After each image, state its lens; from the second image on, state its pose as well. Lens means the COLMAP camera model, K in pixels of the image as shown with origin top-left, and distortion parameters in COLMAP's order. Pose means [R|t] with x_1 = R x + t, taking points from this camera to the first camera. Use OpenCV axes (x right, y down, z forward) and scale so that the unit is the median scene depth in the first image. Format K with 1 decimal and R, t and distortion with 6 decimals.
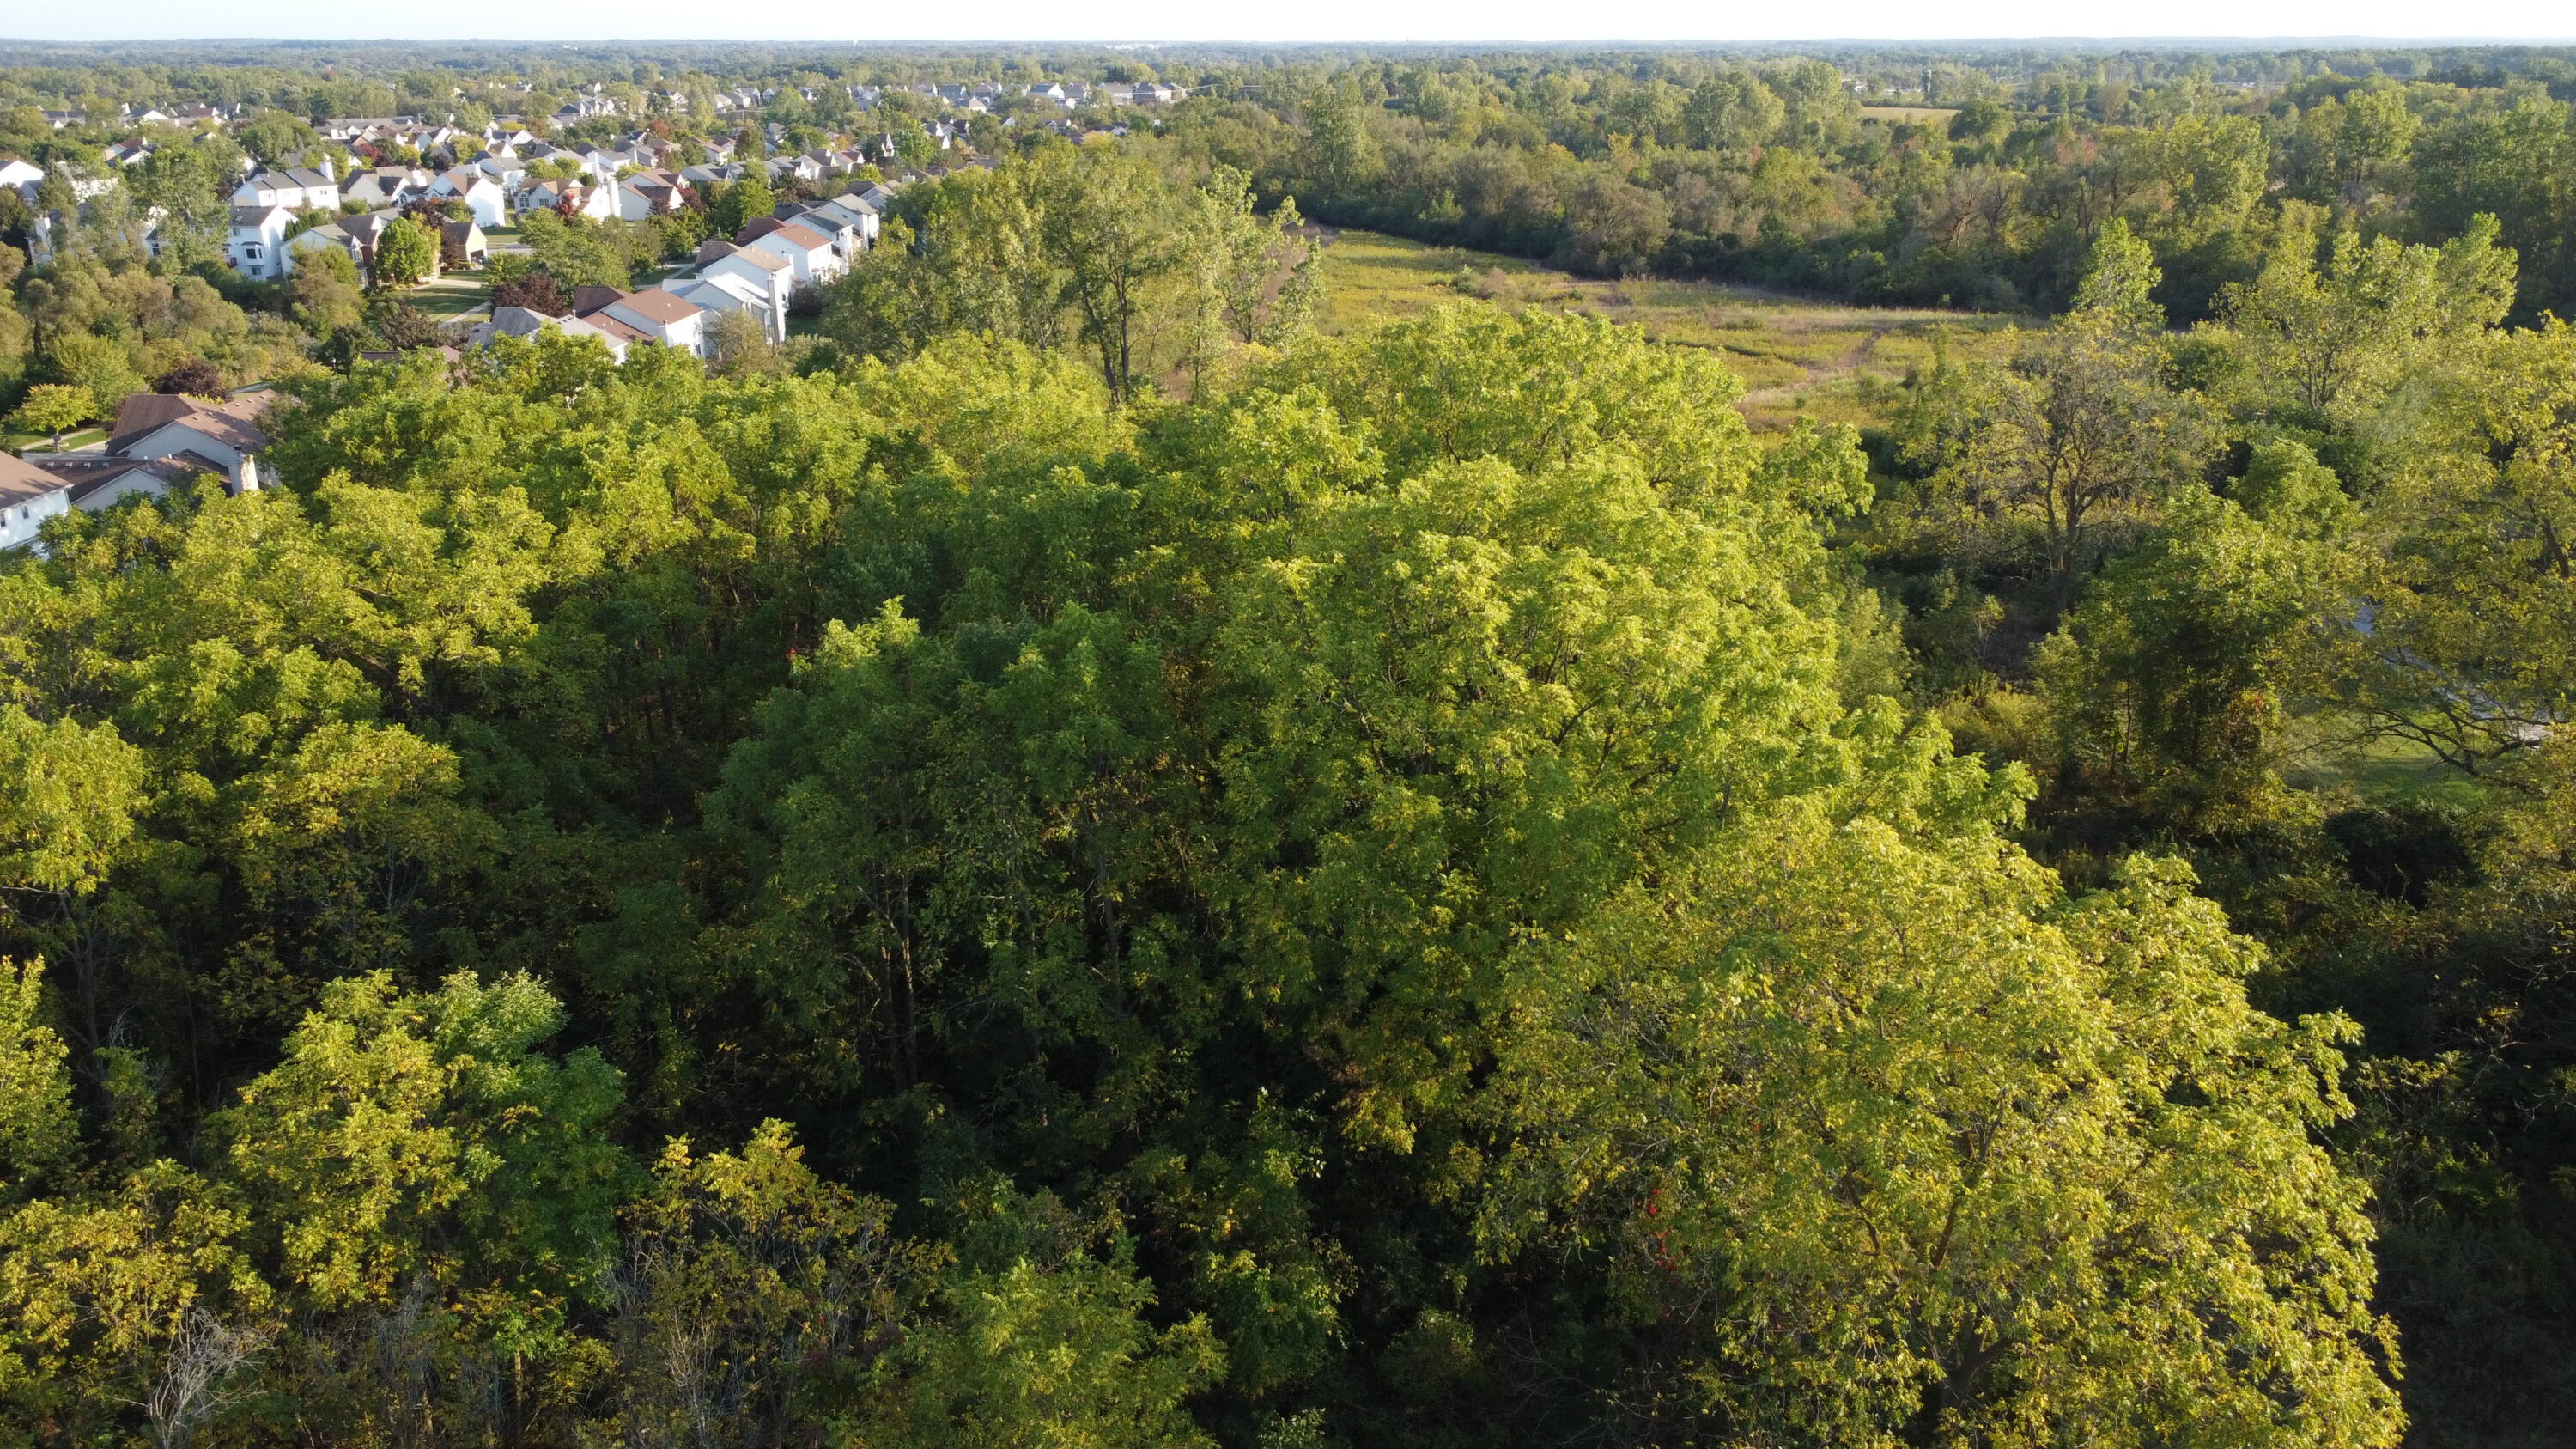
lens RADIAL K [[1943.6, 0, 1288.0], [0, 1943.6, 724.5], [0, 0, 1]] dist [0.007915, -0.006457]
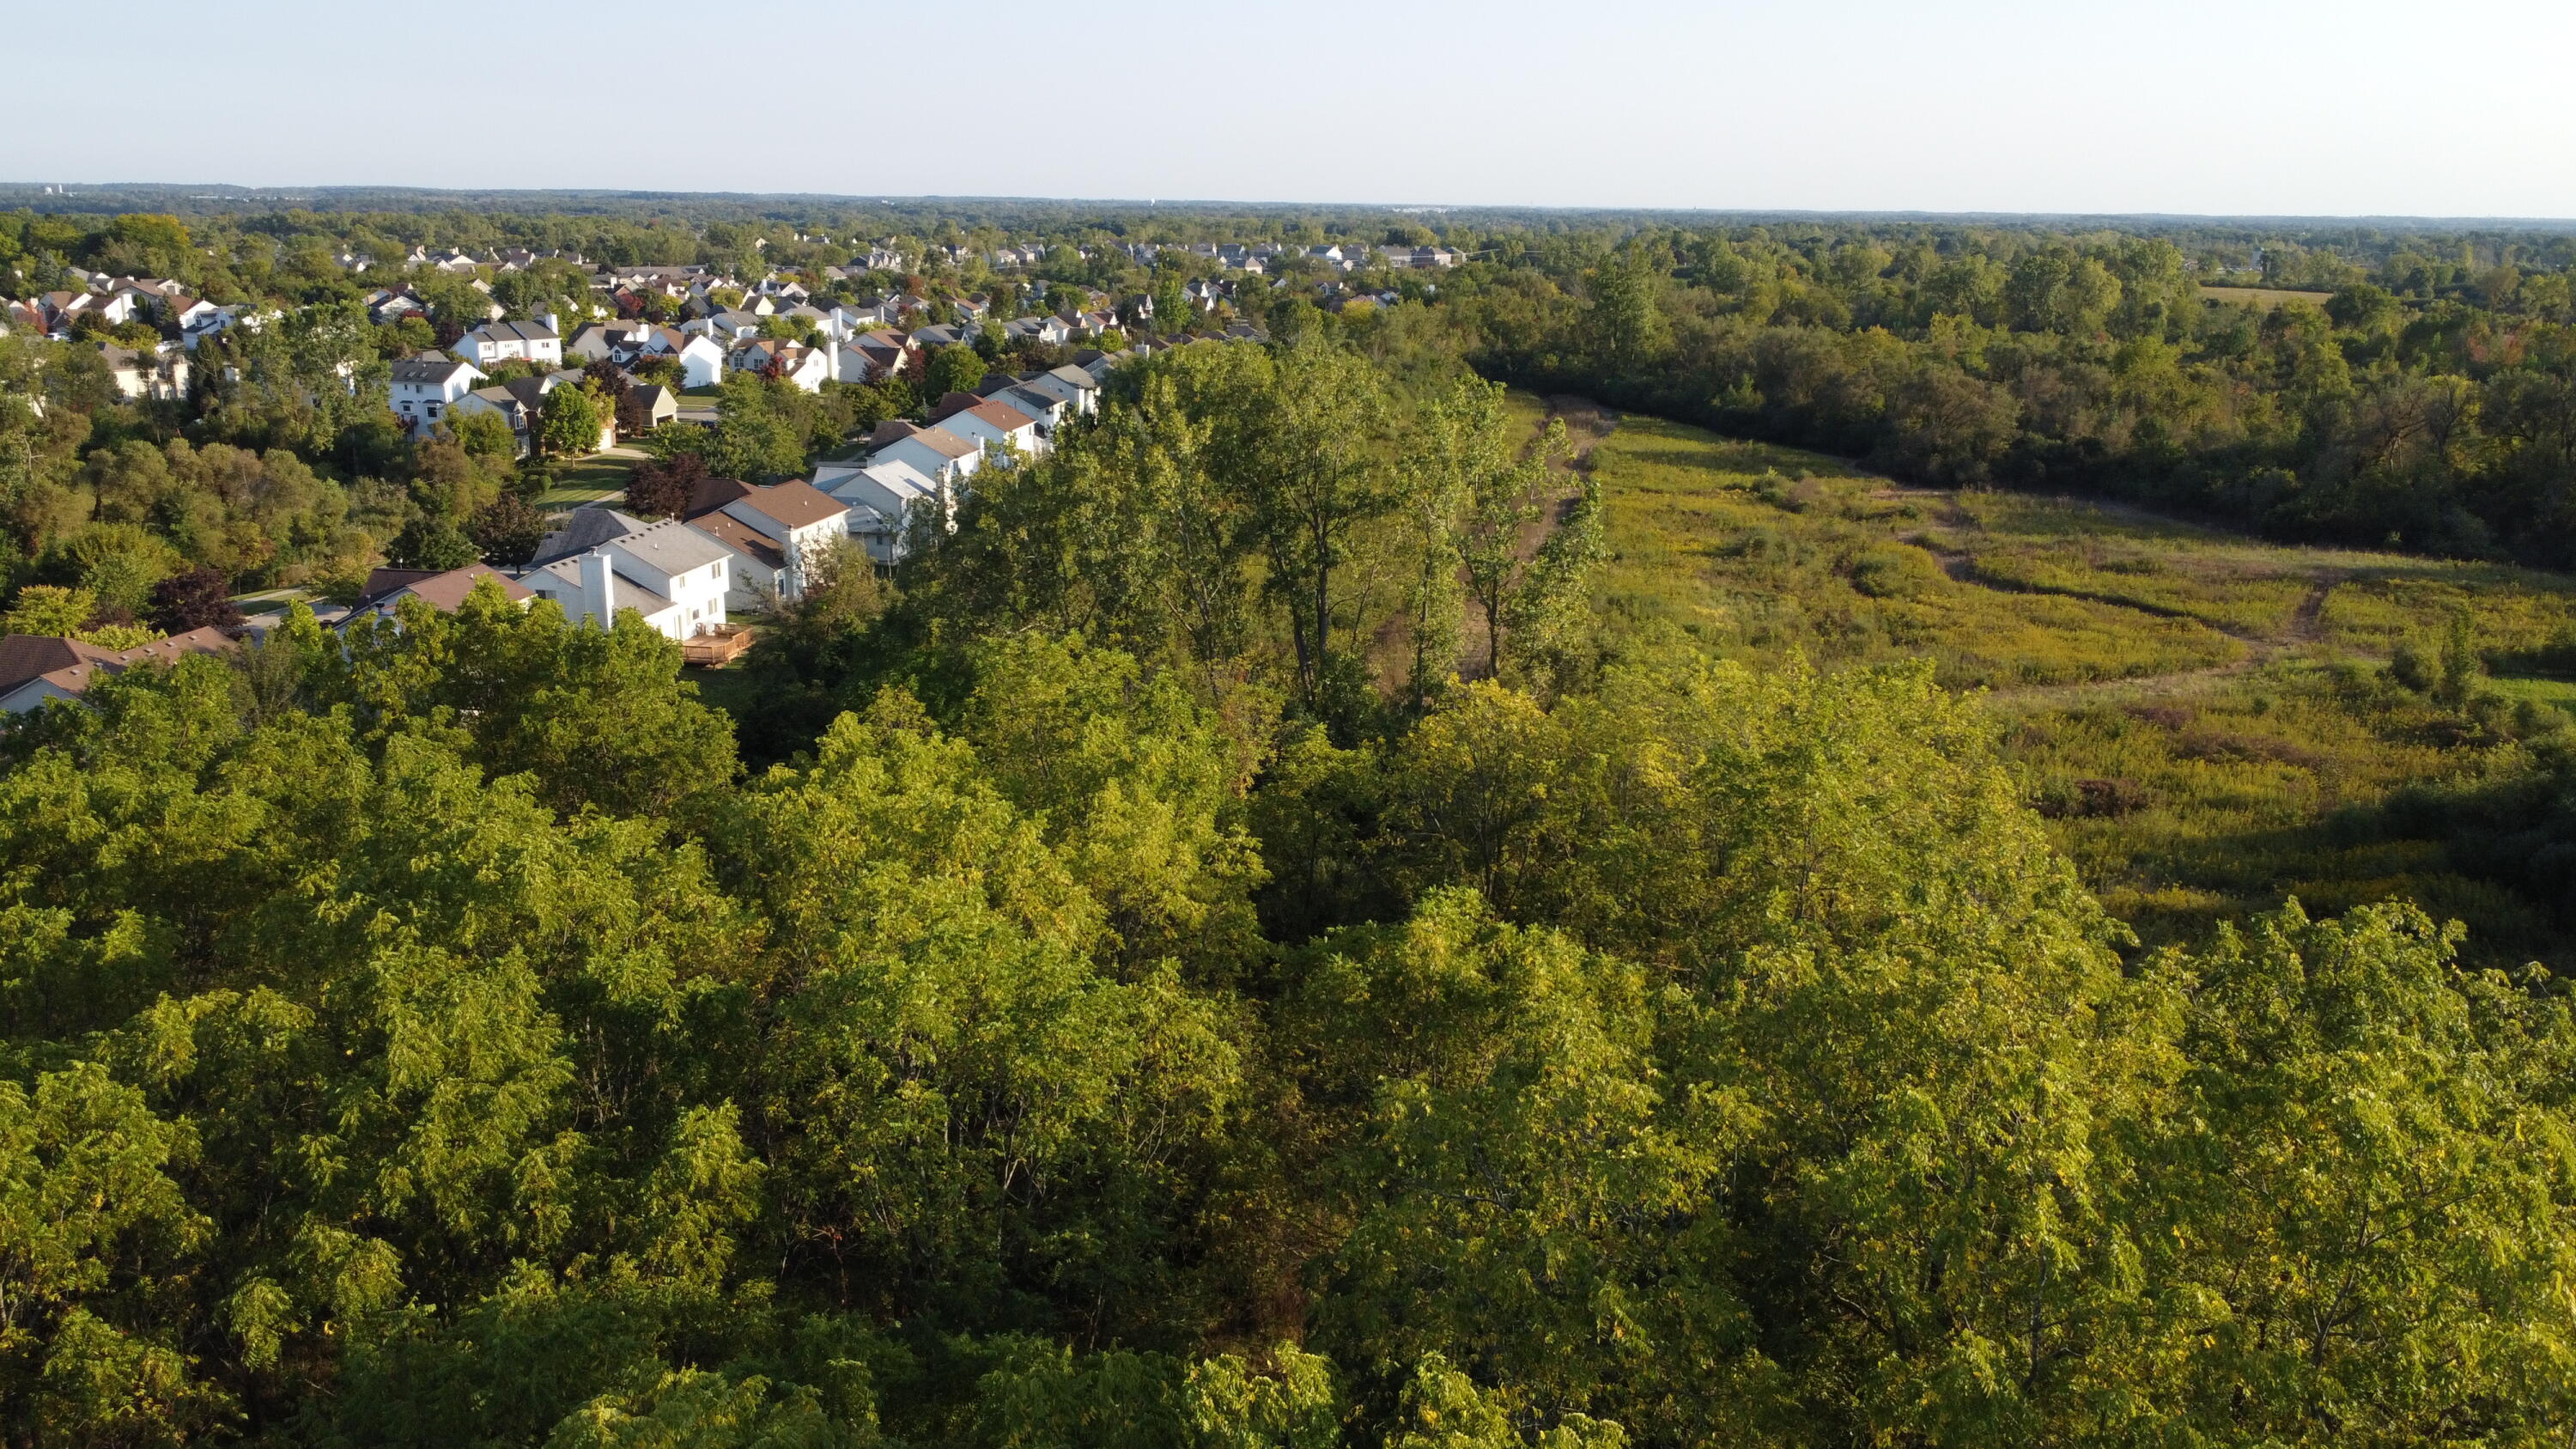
lens RADIAL K [[1943.6, 0, 1288.0], [0, 1943.6, 724.5], [0, 0, 1]] dist [0.007915, -0.006457]
pose [[0.989899, 0.051530, -0.132080, 0.000743], [-0.061521, 0.995454, -0.072706, -0.043380], [0.127733, 0.080097, 0.988569, 0.124526]]
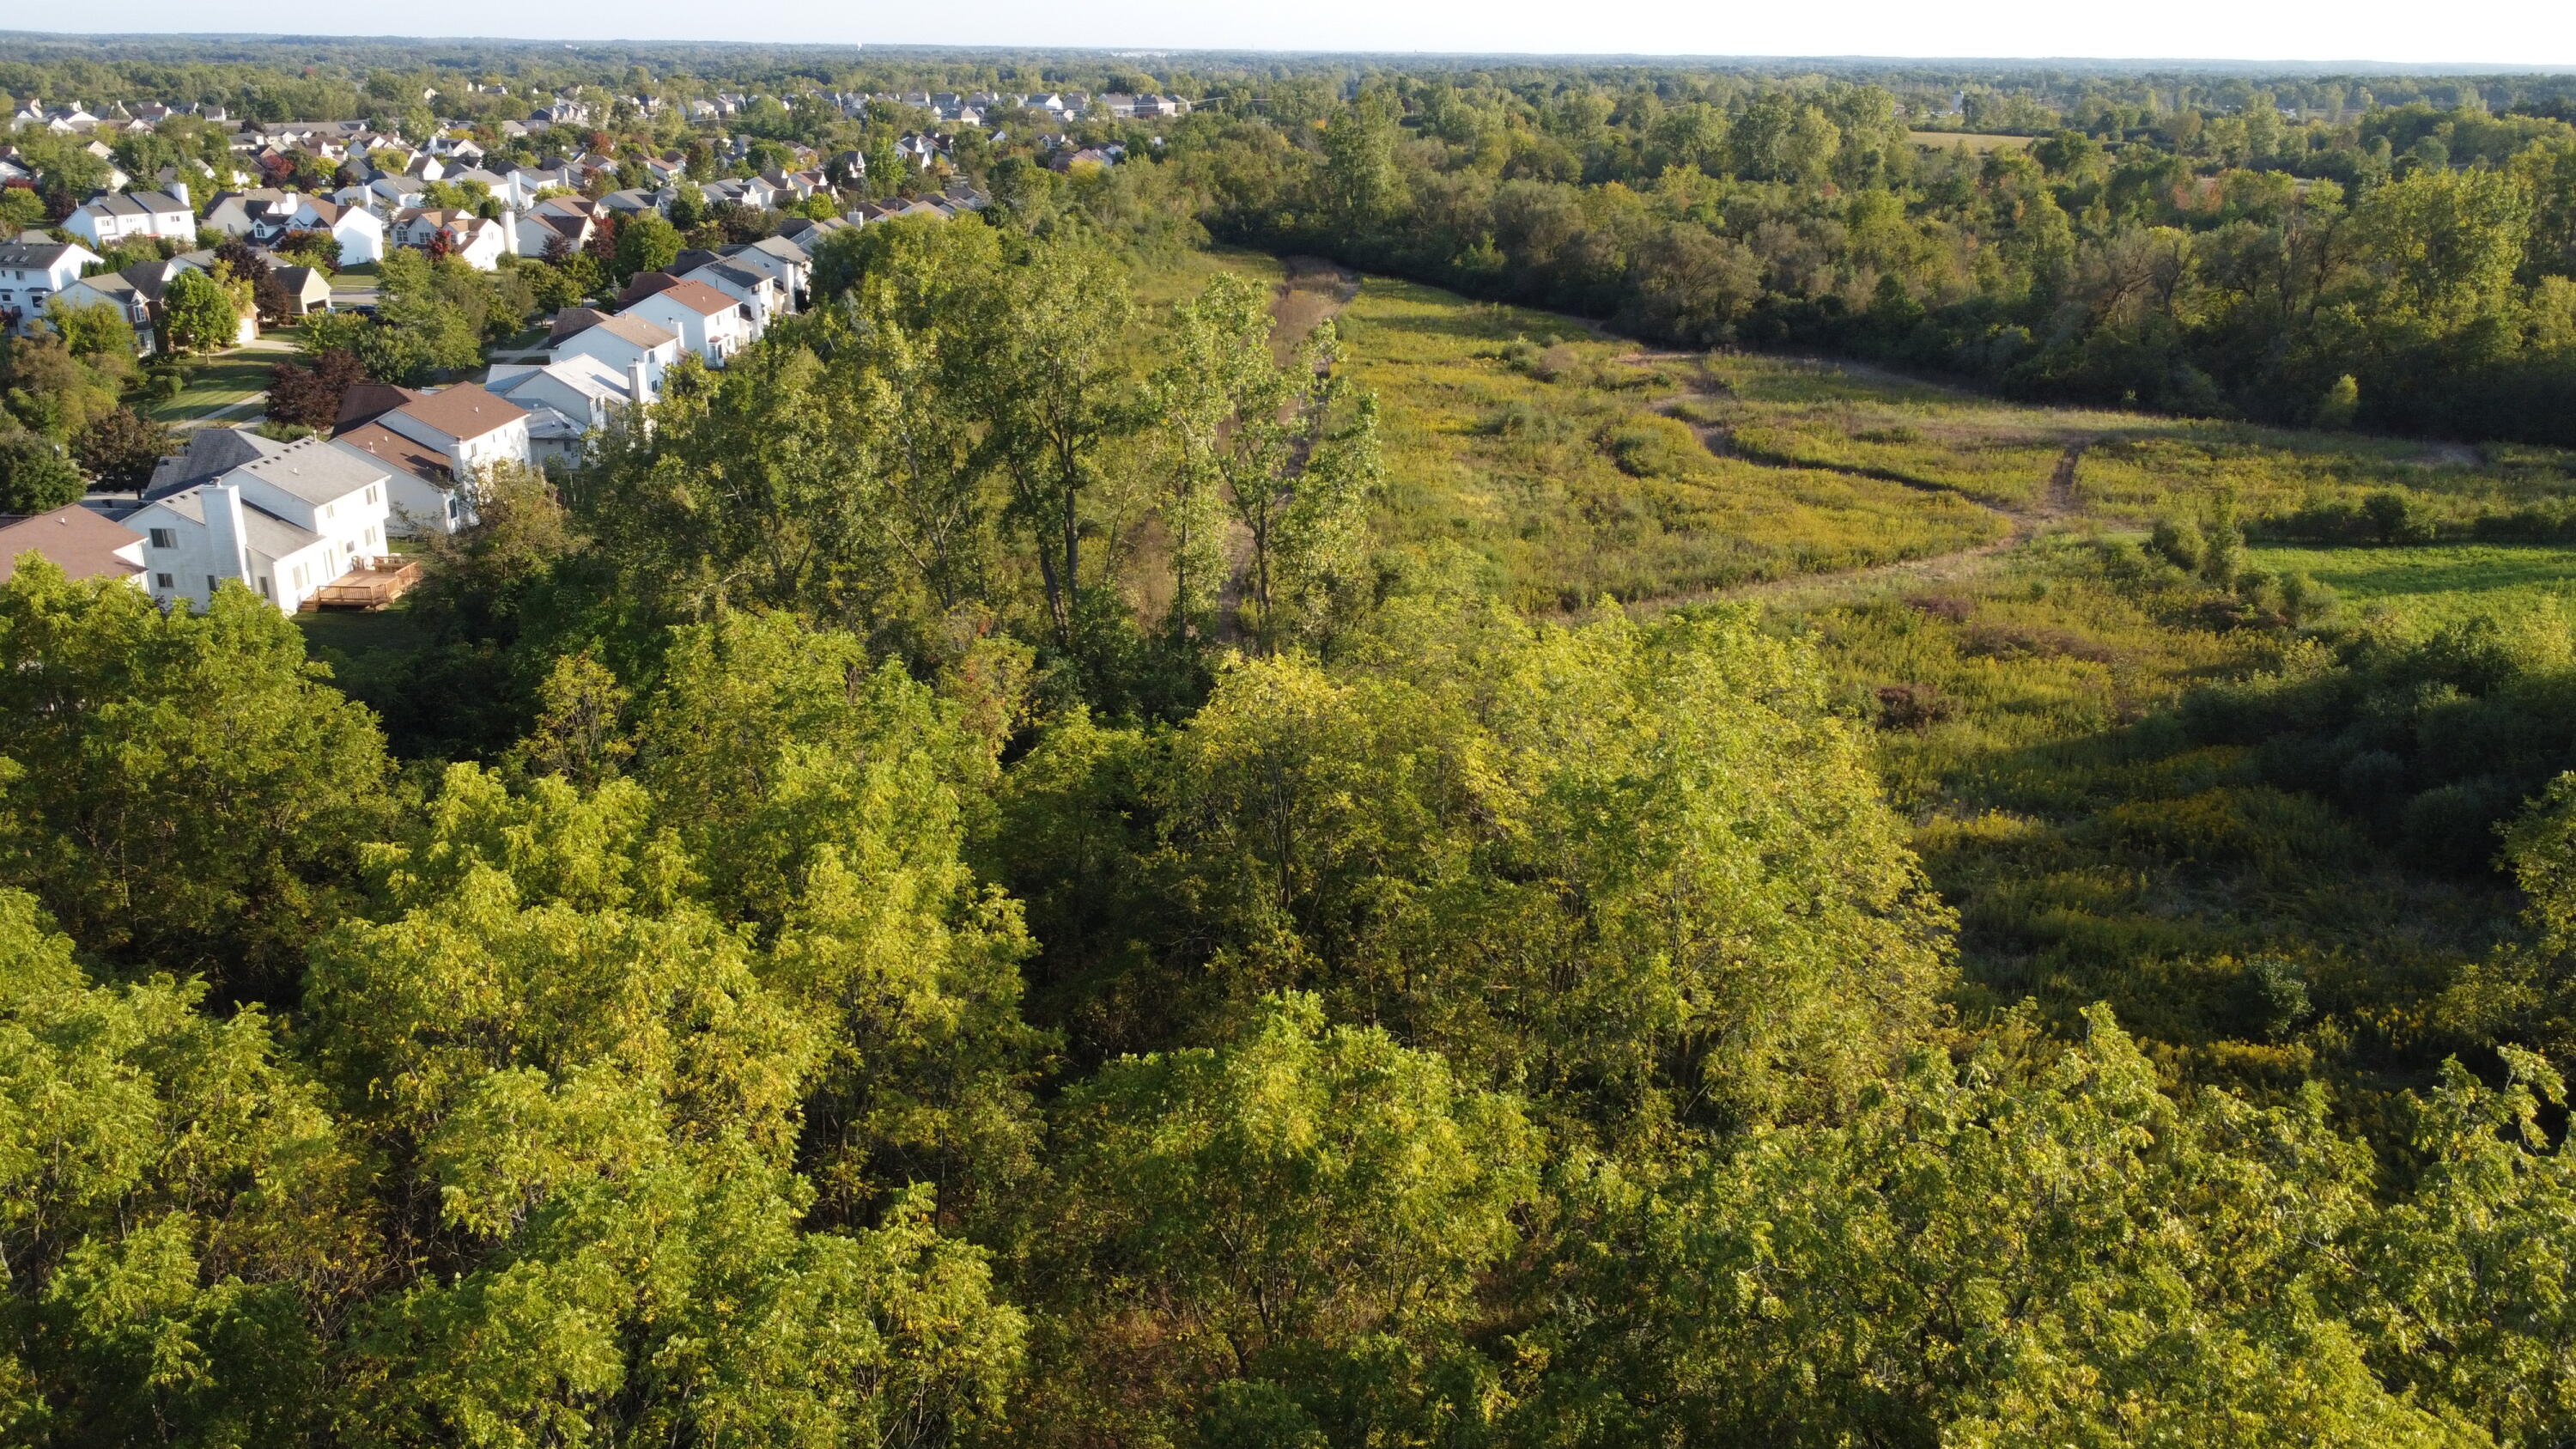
lens RADIAL K [[1943.6, 0, 1288.0], [0, 1943.6, 724.5], [0, 0, 1]] dist [0.007915, -0.006457]
pose [[0.999907, 0.013611, 0.001042, -0.004754], [-0.013606, 0.999898, -0.004406, -0.057094], [-0.001102, 0.004391, 0.999990, 0.152874]]
